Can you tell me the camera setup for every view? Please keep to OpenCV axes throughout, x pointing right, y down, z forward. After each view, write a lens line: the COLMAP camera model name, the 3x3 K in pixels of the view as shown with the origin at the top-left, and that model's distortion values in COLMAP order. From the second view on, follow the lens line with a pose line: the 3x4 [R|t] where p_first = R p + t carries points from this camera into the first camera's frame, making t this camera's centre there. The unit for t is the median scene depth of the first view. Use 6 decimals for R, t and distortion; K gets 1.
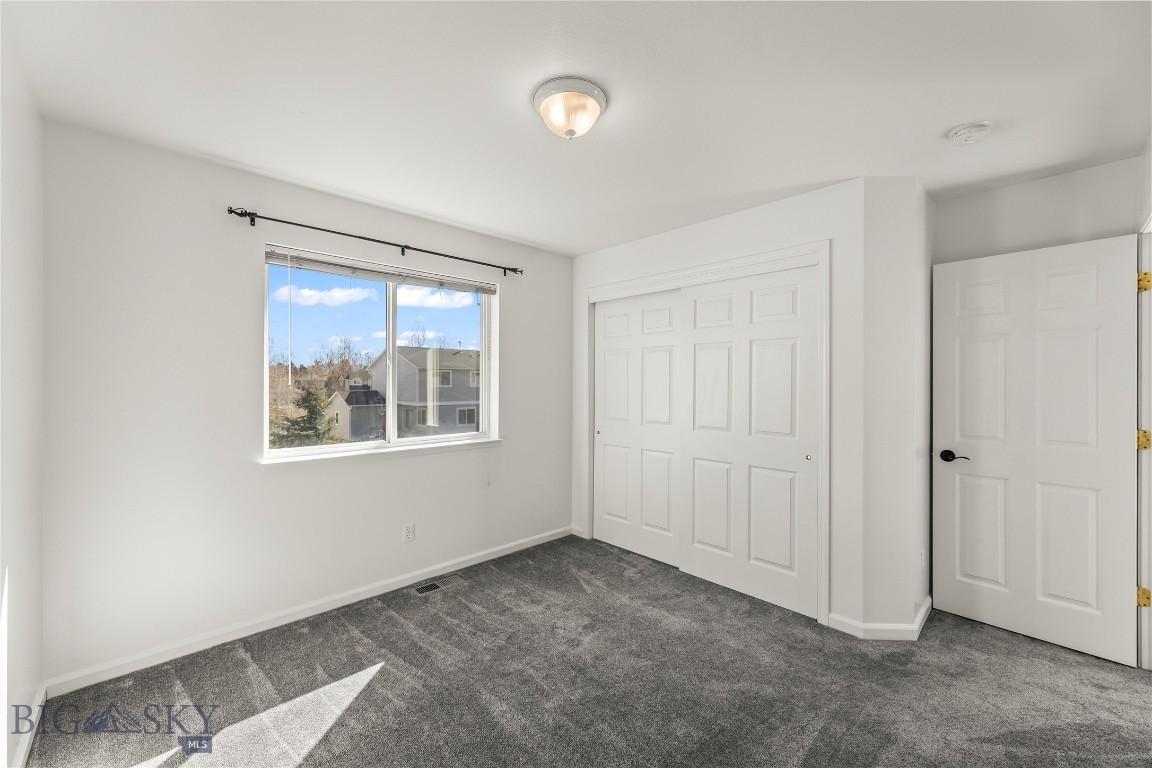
lens RADIAL K [[455.9, 0, 572.6], [0, 455.9, 385.9], [0, 0, 1]] dist [0.004548, -0.000199]
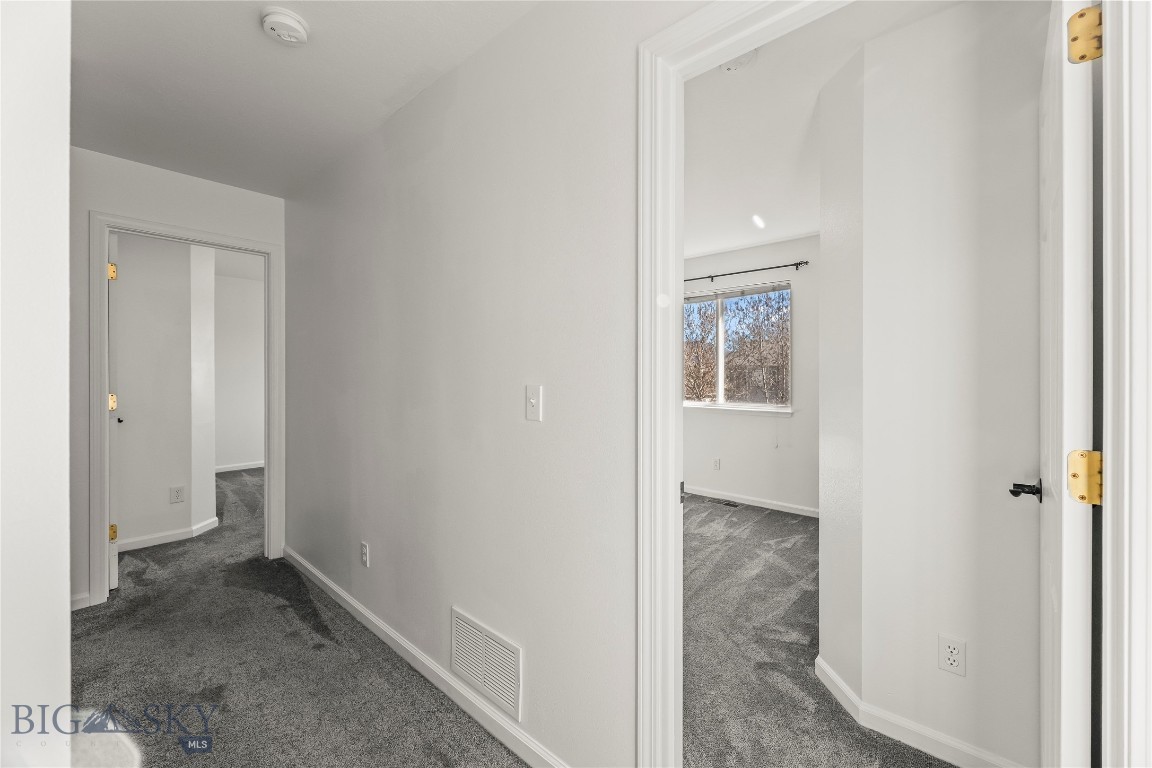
lens RADIAL K [[455.9, 0, 567.0], [0, 455.9, 374.0], [0, 0, 1]] dist [0.004548, -0.000199]
pose [[0.068729, 0.007562, -0.997607, 1.131771], [-0.002699, 0.999969, 0.007394, 0.014480], [0.997632, 0.002184, 0.068748, 0.405998]]
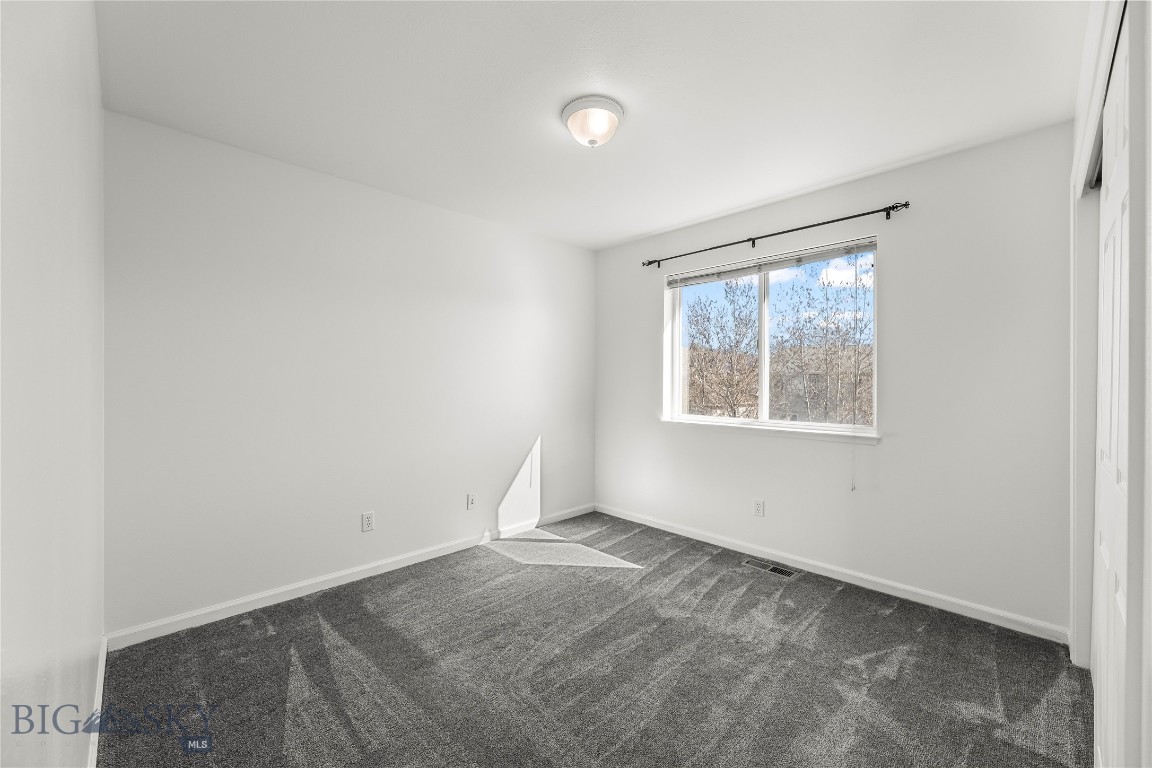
lens RADIAL K [[455.9, 0, 570.7], [0, 455.9, 381.5], [0, 0, 1]] dist [0.004548, -0.000199]
pose [[0.009029, 0.006426, -0.999939, 0.703108], [-0.003956, 0.999972, 0.006391, 0.024877], [0.999951, 0.003898, 0.009054, 0.561068]]
